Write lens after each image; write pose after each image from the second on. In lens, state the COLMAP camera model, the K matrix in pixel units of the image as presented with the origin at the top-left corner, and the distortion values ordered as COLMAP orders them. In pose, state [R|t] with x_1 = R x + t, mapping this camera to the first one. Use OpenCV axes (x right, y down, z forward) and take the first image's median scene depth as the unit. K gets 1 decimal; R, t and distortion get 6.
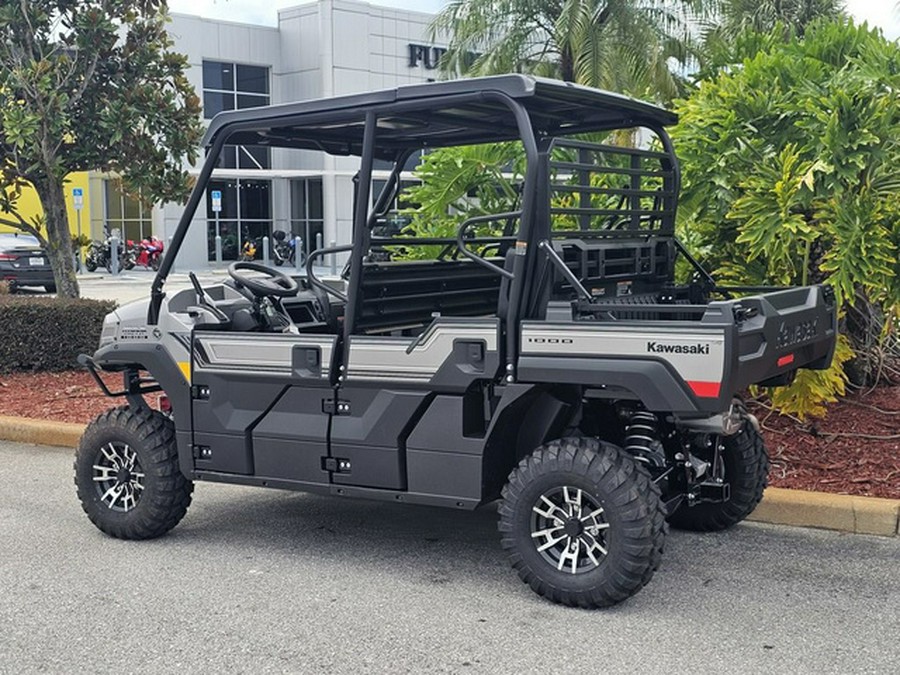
lens RADIAL K [[1199.3, 0, 455.2], [0, 1199.3, 342.0], [0, 0, 1]] dist [0.069419, 0.000000]
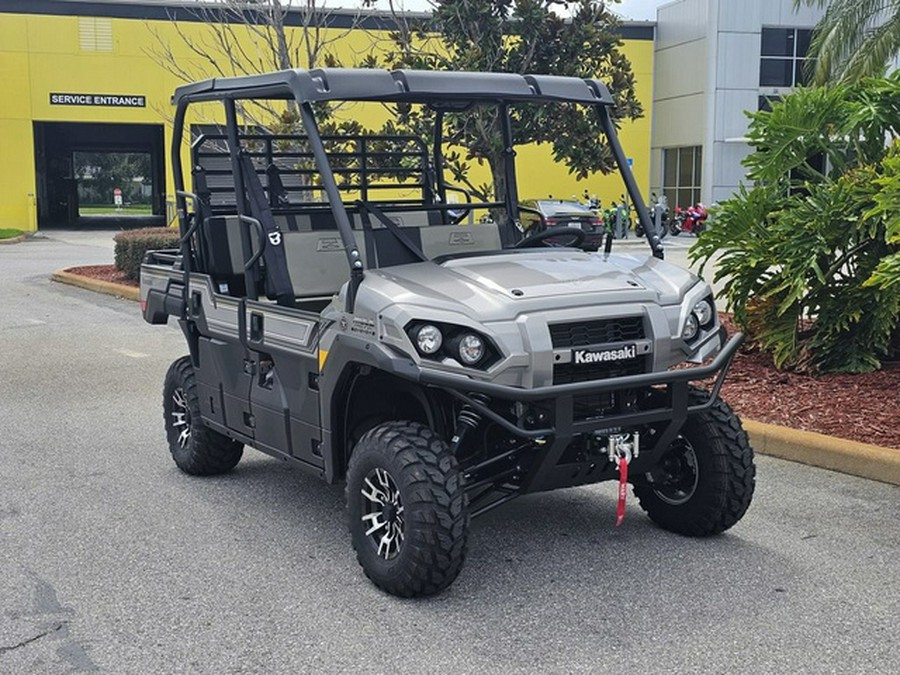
lens RADIAL K [[1199.3, 0, 460.8], [0, 1199.3, 335.9], [0, 0, 1]] dist [0.069419, 0.000000]
pose [[0.884556, 0.061136, -0.462409, 0.349891], [-0.051302, 0.998110, 0.033824, 0.005988], [0.463603, -0.006196, 0.886021, -0.047598]]
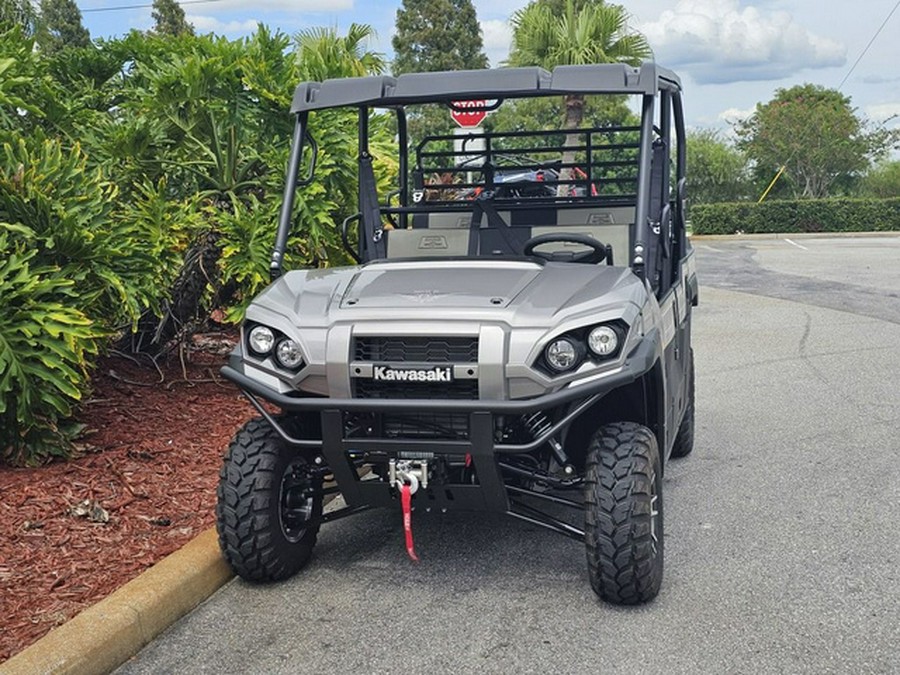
lens RADIAL K [[1199.3, 0, 455.5], [0, 1199.3, 328.5], [0, 0, 1]] dist [0.069419, 0.000000]
pose [[0.277494, 0.130792, -0.951783, 0.768630], [-0.083932, 0.990202, 0.111601, -0.070871], [0.957054, 0.048916, 0.285753, 0.496769]]
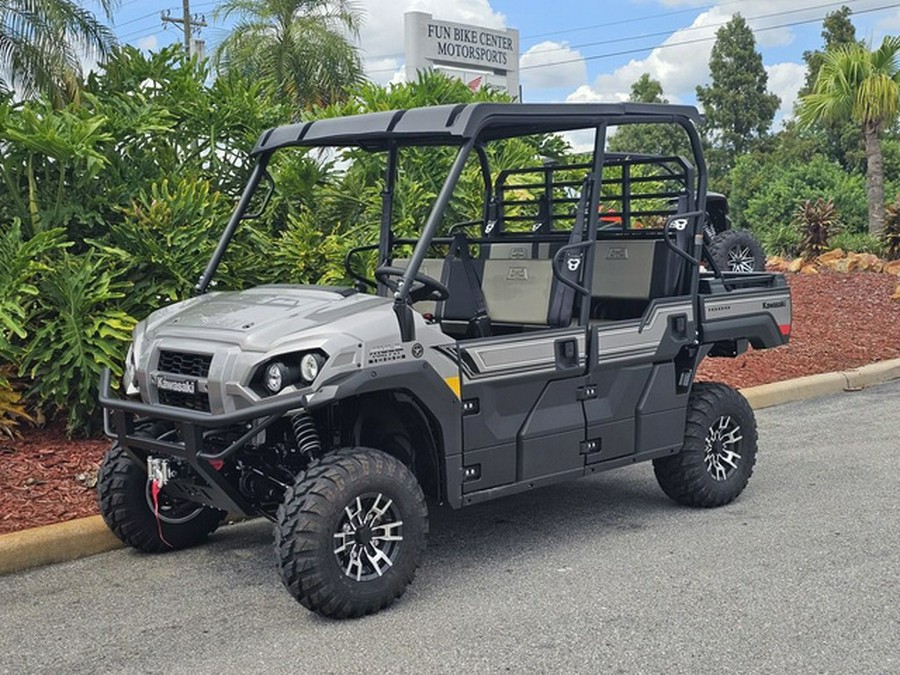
lens RADIAL K [[1199.3, 0, 470.9], [0, 1199.3, 331.8], [0, 0, 1]] dist [0.069419, 0.000000]
pose [[-0.263886, 0.118743, -0.957217, 0.821824], [-0.074809, 0.986885, 0.143046, -0.132855], [0.961649, 0.109356, -0.251542, 1.085272]]
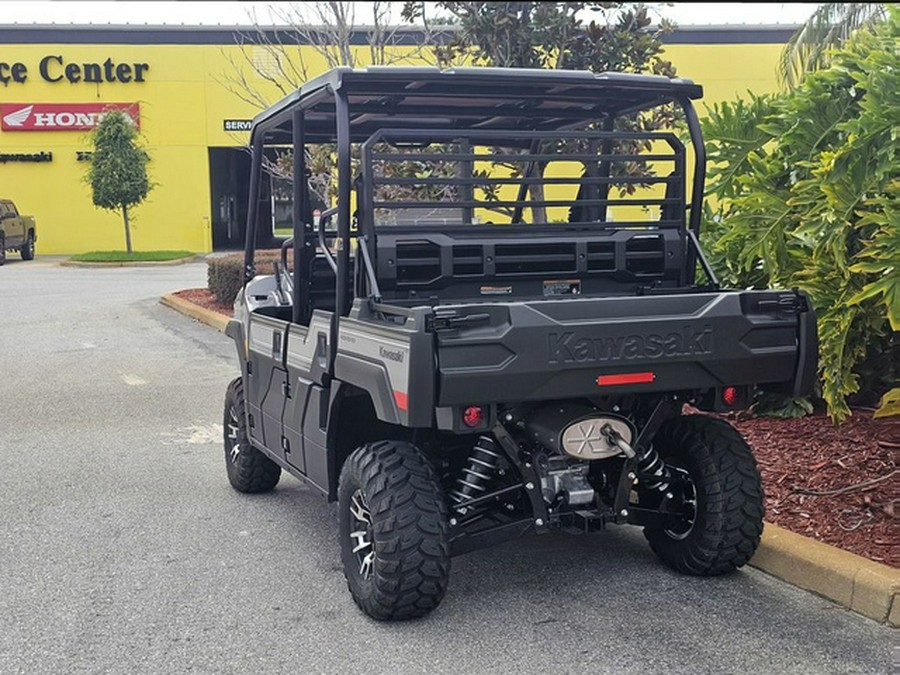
lens RADIAL K [[1199.3, 0, 454.3], [0, 1199.3, 345.0], [0, 0, 1]] dist [0.069419, 0.000000]
pose [[0.785076, 0.061547, -0.616334, 0.583163], [-0.047854, 0.998104, 0.038714, -0.029760], [0.617548, -0.000899, 0.786533, 0.221049]]
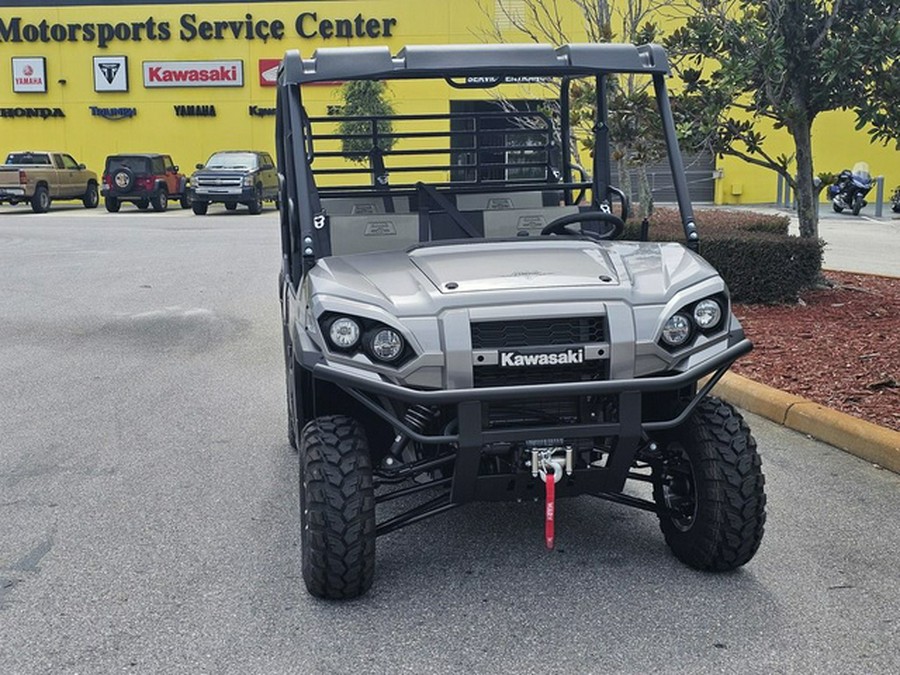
lens RADIAL K [[1199.3, 0, 435.7], [0, 1199.3, 346.8], [0, 0, 1]] dist [0.069419, 0.000000]
pose [[0.640097, 0.114781, -0.759672, 0.561311], [-0.071191, 0.993384, 0.090108, -0.025000], [0.764989, -0.003596, 0.644033, 0.187631]]
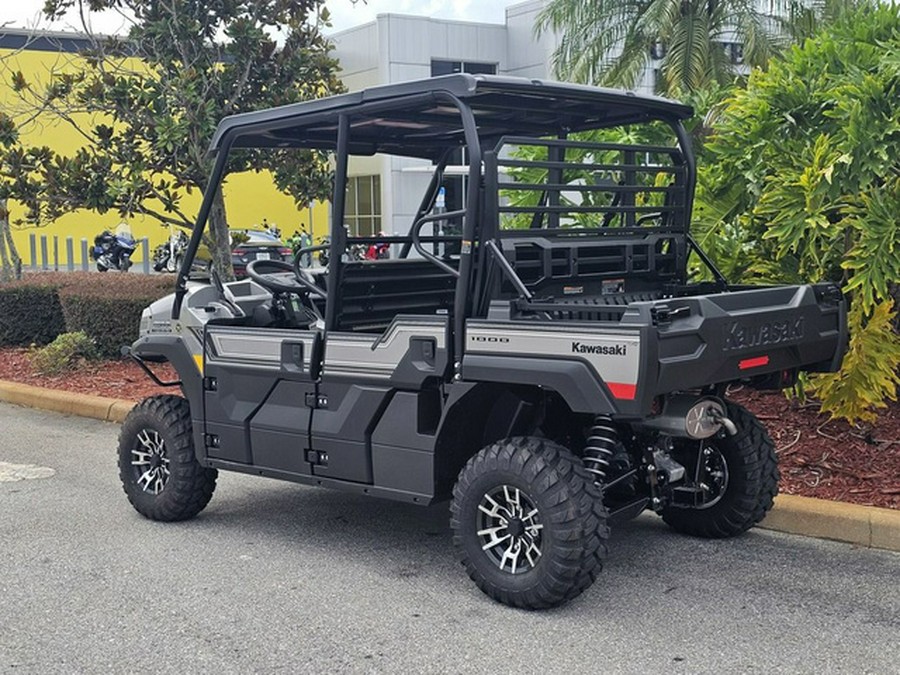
lens RADIAL K [[1199.3, 0, 467.2], [0, 1199.3, 339.6], [0, 0, 1]] dist [0.069419, 0.000000]
pose [[0.979921, 0.012505, -0.198992, 0.201962], [-0.011799, 0.999919, 0.004733, -0.004267], [0.199036, -0.002290, 0.979990, 0.013893]]
